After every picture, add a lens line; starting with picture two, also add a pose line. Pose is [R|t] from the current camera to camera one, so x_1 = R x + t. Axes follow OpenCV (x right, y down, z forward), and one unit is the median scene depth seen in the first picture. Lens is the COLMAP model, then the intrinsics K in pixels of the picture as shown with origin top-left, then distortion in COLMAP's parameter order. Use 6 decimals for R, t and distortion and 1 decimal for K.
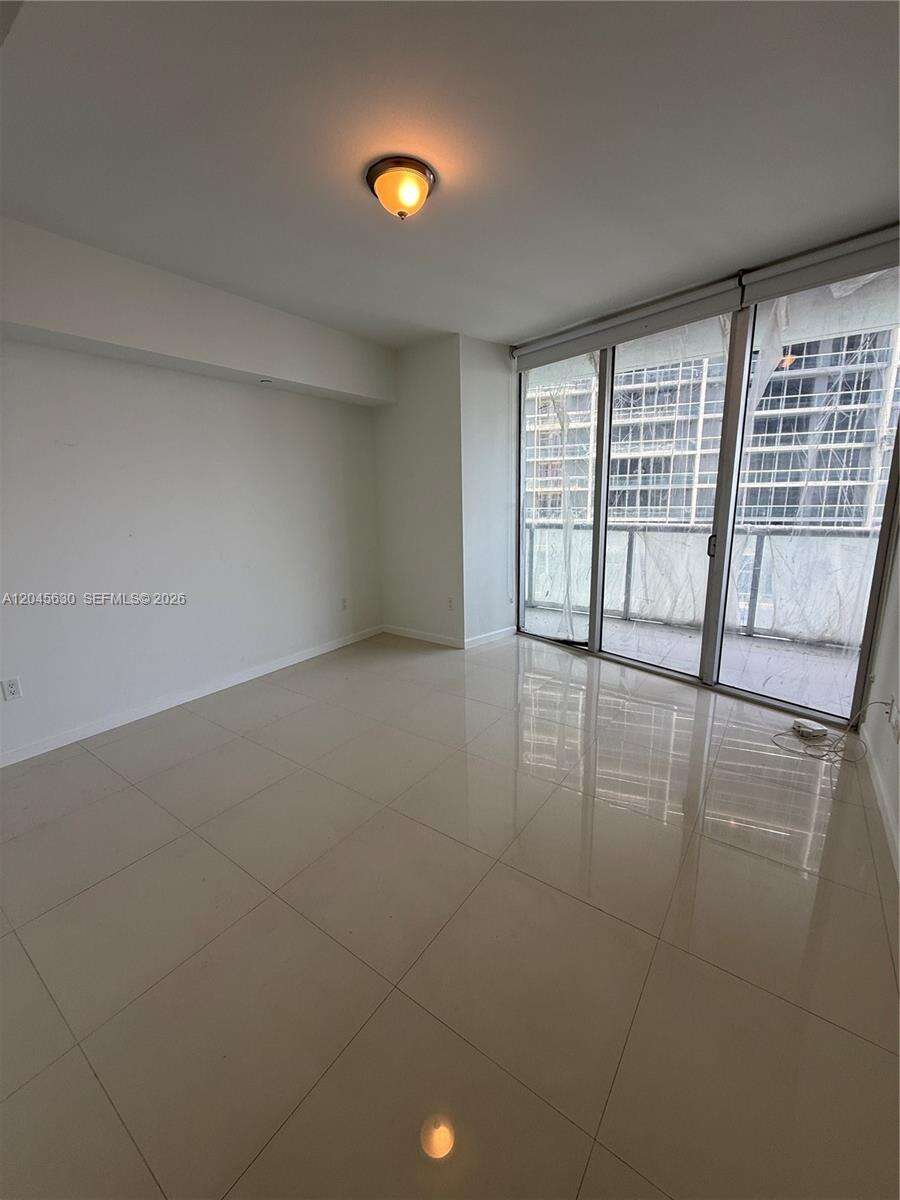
lens RADIAL K [[479.3, 0, 449.2], [0, 479.3, 602.1], [0, 0, 1]] dist [-0.005083, 0.001574]
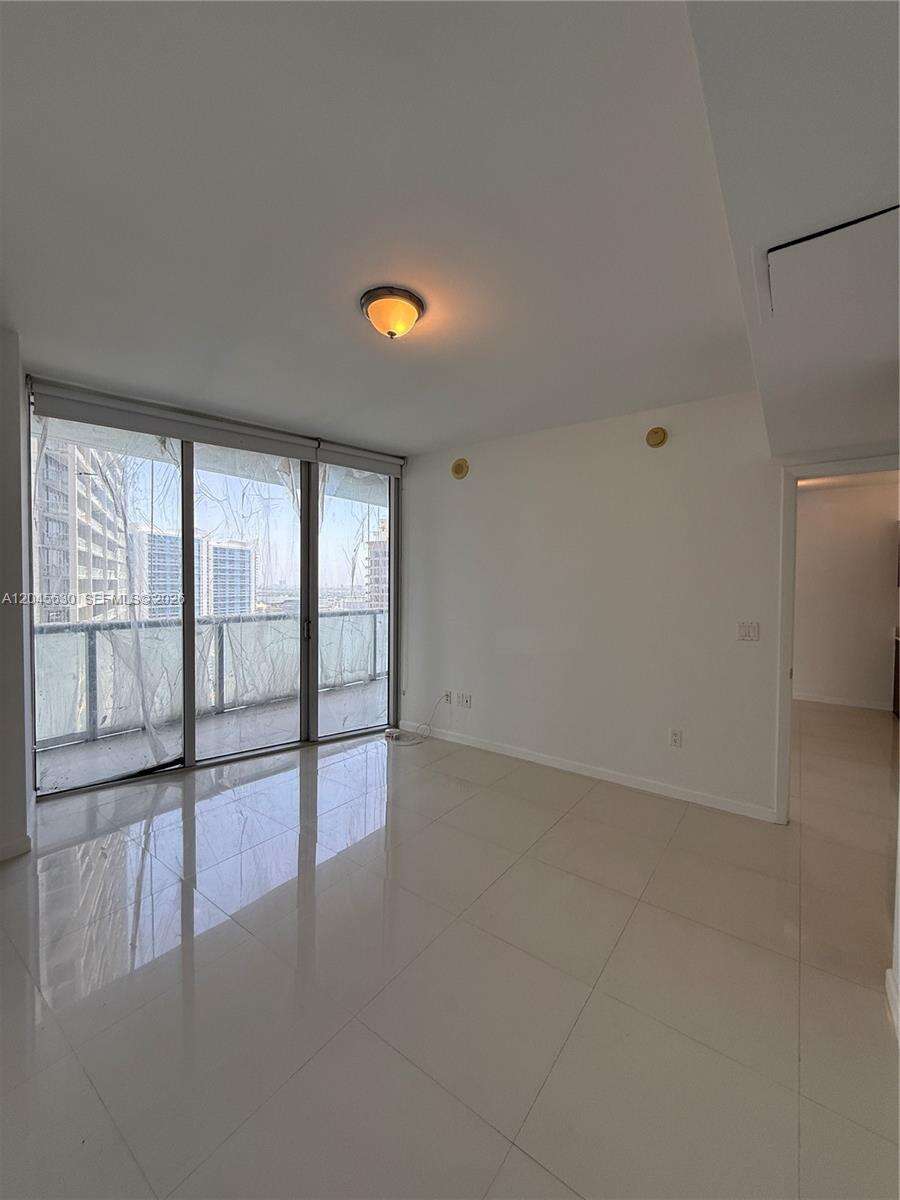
lens RADIAL K [[479.3, 0, 457.2], [0, 479.3, 590.7], [0, 0, 1]] dist [-0.005083, 0.001574]
pose [[0.000494, 0.005778, 0.999983, -0.619444], [0.210336, 0.977612, -0.005752, -0.108458], [-0.977629, 0.210335, -0.000733, 0.510413]]
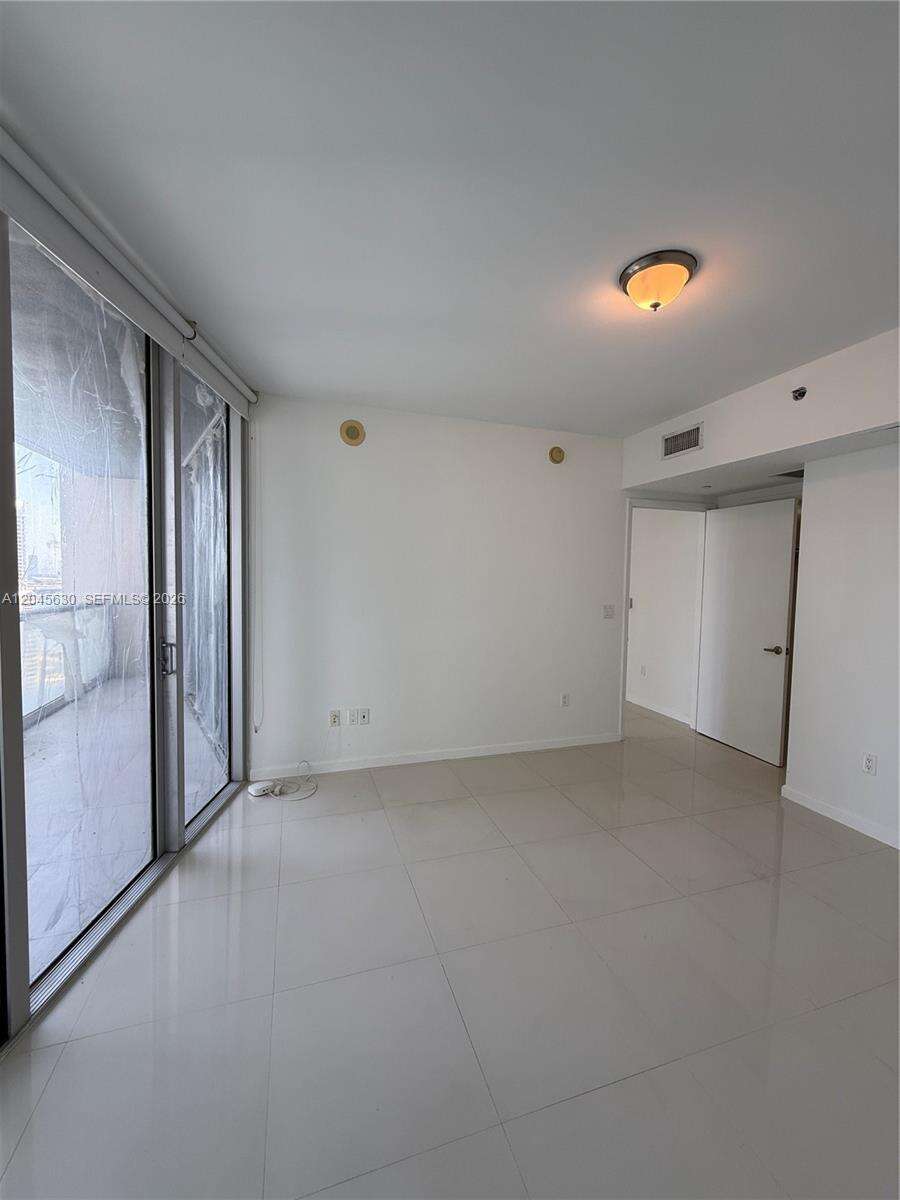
lens RADIAL K [[479.3, 0, 448.9], [0, 479.3, 596.6], [0, 0, 1]] dist [-0.005083, 0.001574]
pose [[-0.805069, -0.024206, 0.592686, -0.179764], [0.129185, 0.968030, 0.215012, -0.266291], [-0.578943, 0.249665, -0.776204, 1.117761]]
